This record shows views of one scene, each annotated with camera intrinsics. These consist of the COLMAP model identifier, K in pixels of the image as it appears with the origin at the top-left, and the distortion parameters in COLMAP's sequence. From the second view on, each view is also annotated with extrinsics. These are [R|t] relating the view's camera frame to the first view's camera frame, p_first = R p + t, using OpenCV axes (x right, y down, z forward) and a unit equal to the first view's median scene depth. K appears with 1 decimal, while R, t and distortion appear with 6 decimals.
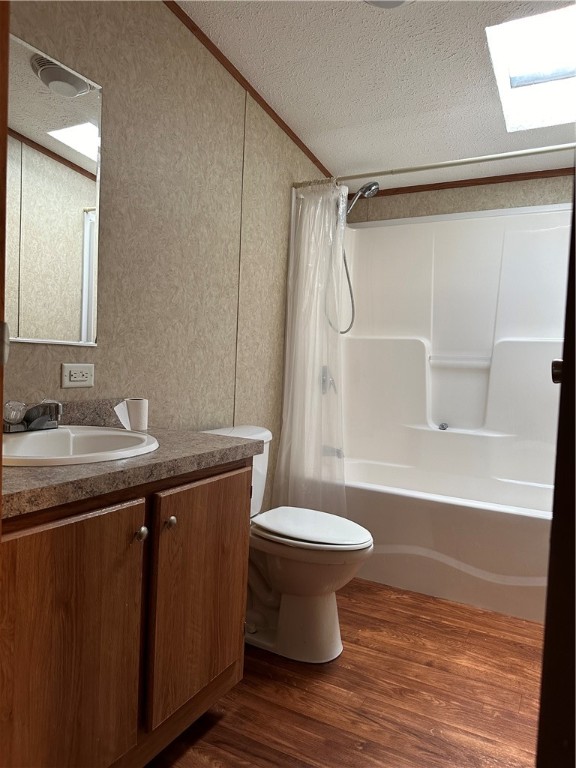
lens RADIAL K [[529.9, 0, 288.0], [0, 529.9, 384.0], [0, 0, 1]] dist [0.163237, -0.261729]
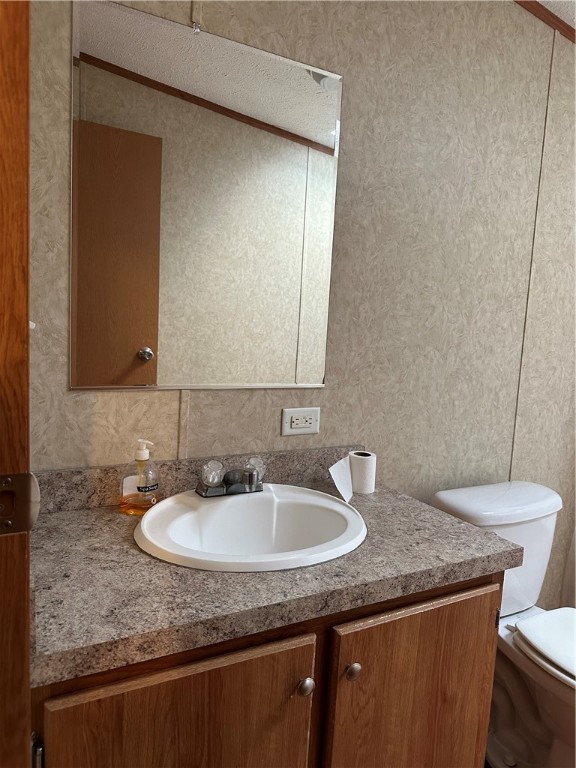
lens RADIAL K [[537.7, 0, 288.0], [0, 537.7, 384.0], [0, 0, 1]] dist [0.037375, -0.043761]
pose [[0.843495, 0.065384, -0.533143, 0.054269], [-0.045280, 0.997686, 0.050717, -0.122148], [0.535225, -0.018639, 0.844504, 0.262455]]
